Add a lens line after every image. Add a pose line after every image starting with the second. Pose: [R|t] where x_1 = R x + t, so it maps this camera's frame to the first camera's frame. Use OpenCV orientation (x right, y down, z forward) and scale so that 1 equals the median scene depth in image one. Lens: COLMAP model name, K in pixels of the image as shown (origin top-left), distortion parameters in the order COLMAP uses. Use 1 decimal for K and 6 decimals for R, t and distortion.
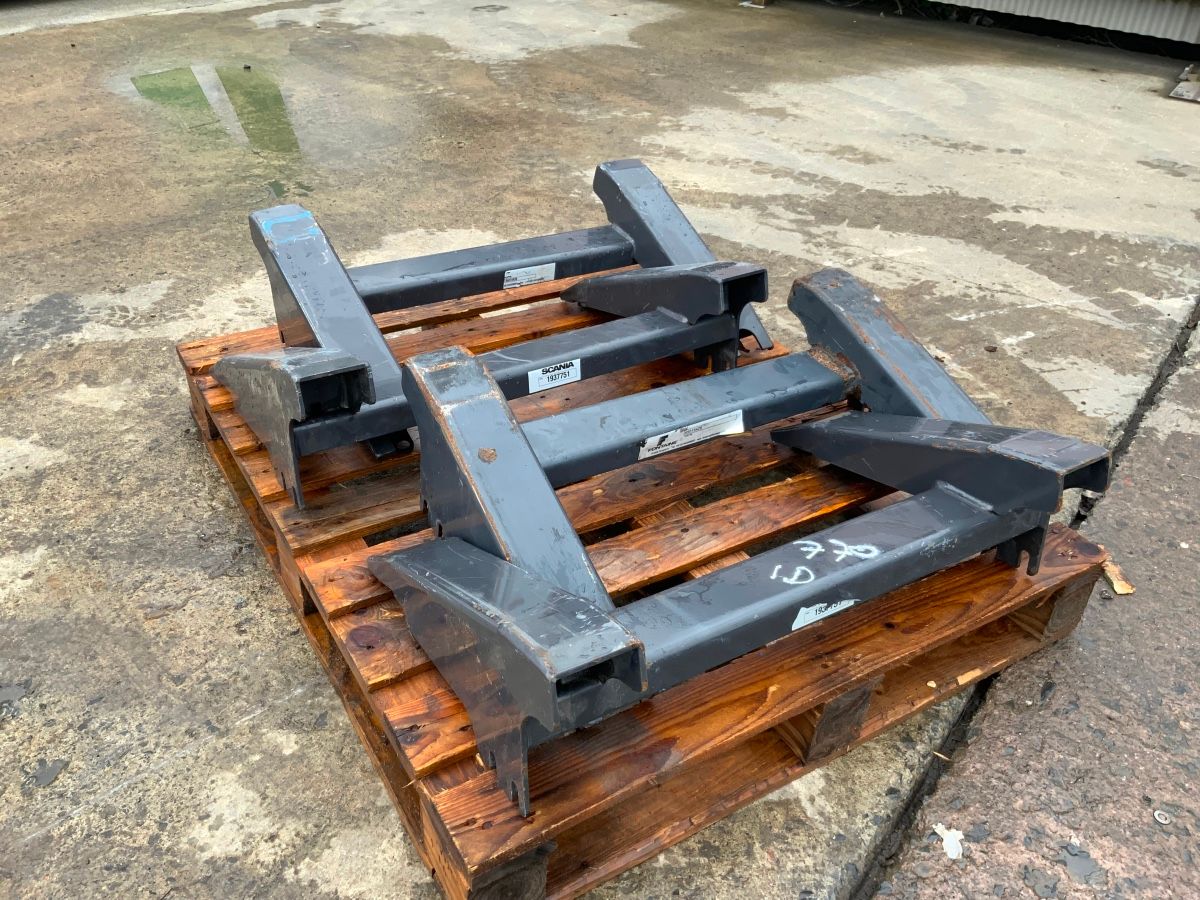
lens RADIAL K [[1001.4, 0, 592.2], [0, 1001.4, 436.6], [0, 0, 1]] dist [0.038625, -0.082218]
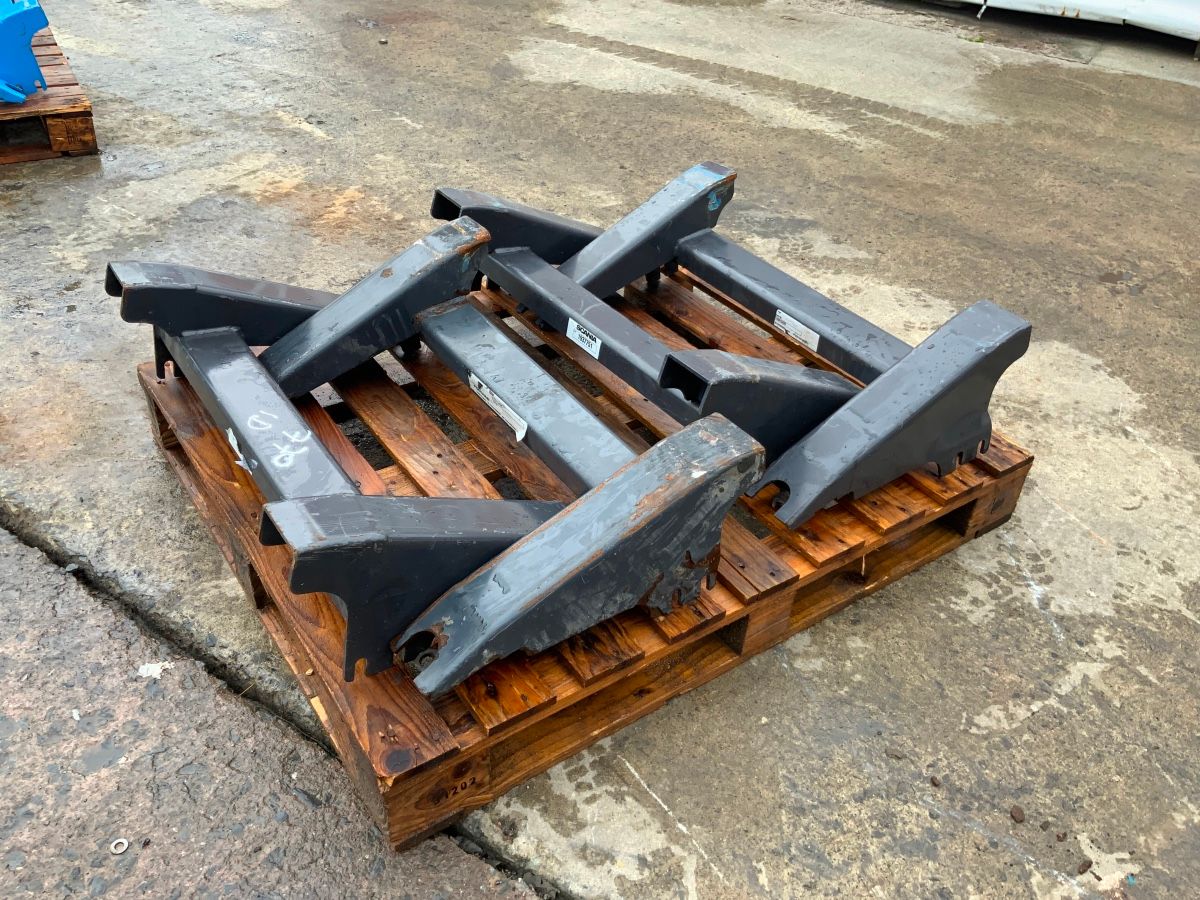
lens RADIAL K [[990.1, 0, 604.3], [0, 990.1, 451.1], [0, 0, 1]] dist [0.088047, -0.180757]
pose [[0.065732, 0.550919, -0.831966, 1.155237], [-0.593117, 0.692062, 0.411415, -0.536923], [0.802429, 0.466410, 0.372249, 0.818437]]
